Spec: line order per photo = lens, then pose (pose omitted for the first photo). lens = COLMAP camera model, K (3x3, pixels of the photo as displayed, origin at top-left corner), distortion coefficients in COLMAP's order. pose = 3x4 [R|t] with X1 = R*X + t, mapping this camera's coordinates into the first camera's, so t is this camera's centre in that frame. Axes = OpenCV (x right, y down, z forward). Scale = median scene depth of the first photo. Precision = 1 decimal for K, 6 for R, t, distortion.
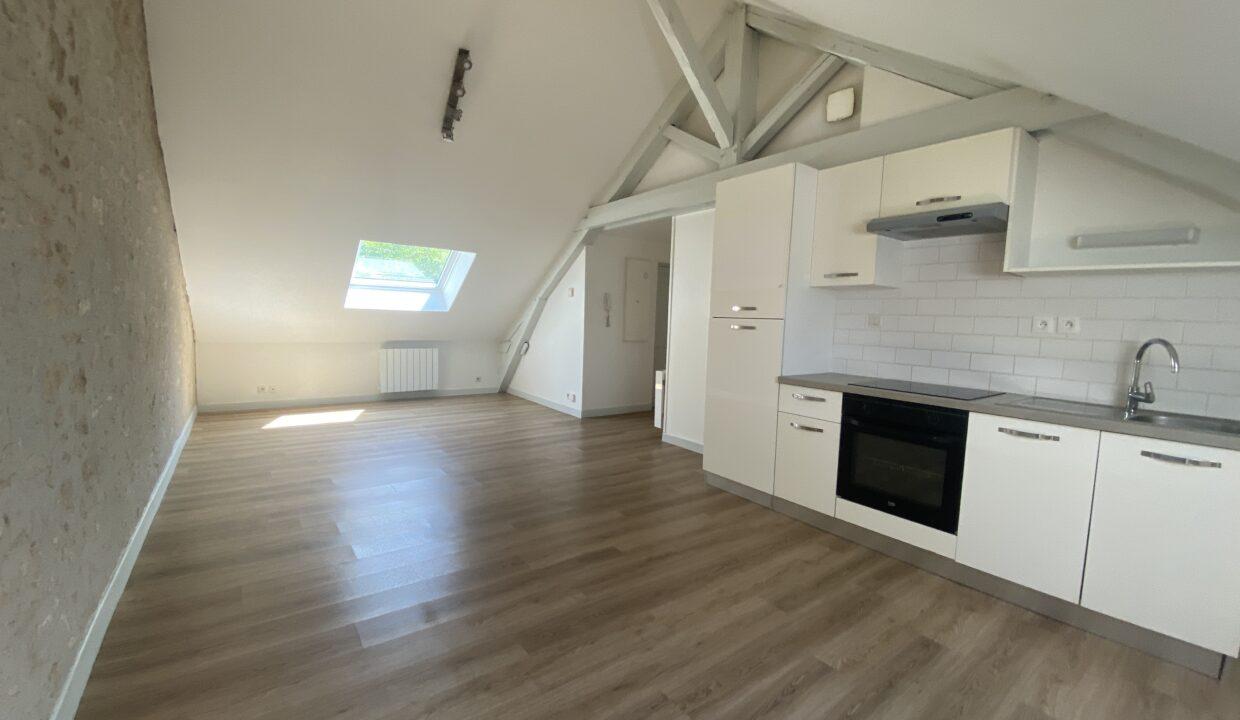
lens RADIAL K [[503.3, 0, 615.1], [0, 503.3, 360.8], [0, 0, 1]] dist [0.011674, -0.000395]
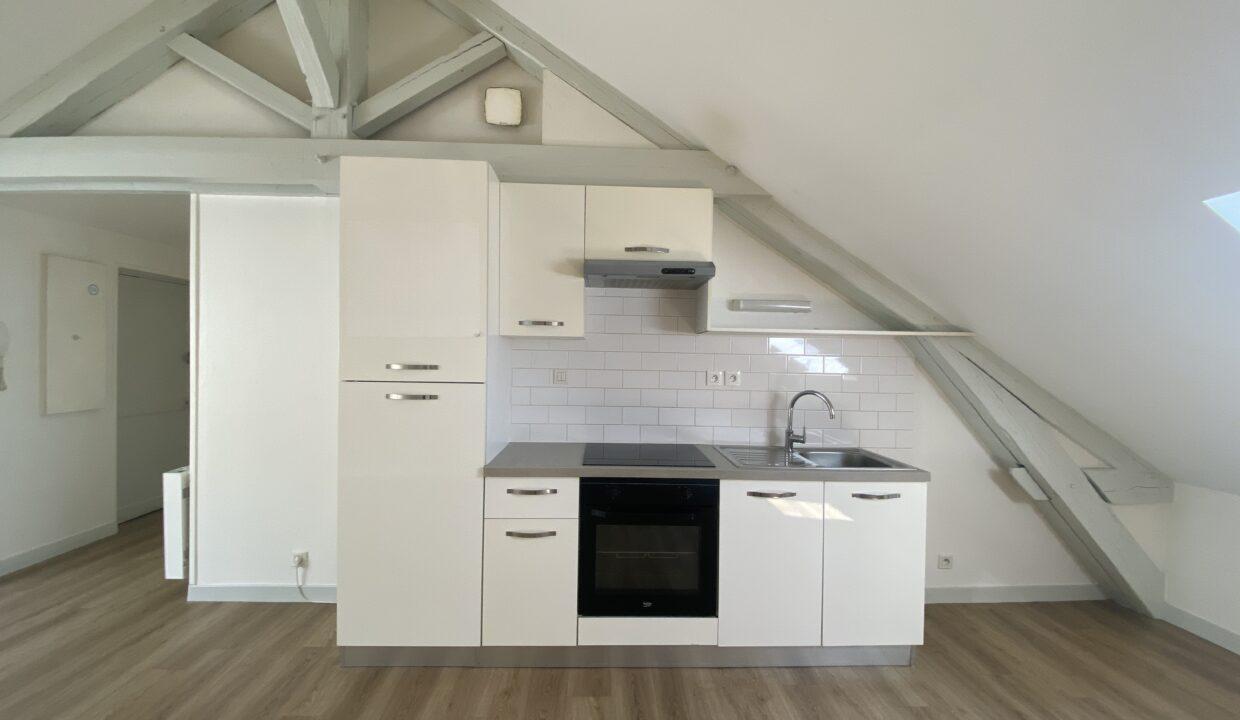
lens RADIAL K [[505.3, 0, 619.3], [0, 505.3, 357.8], [0, 0, 1]] dist [0.010441, -0.013030]
pose [[0.568806, -0.028279, 0.821985, -0.123016], [0.072036, 0.997281, -0.015538, -0.090223], [-0.819311, 0.068050, 0.569297, 0.442563]]
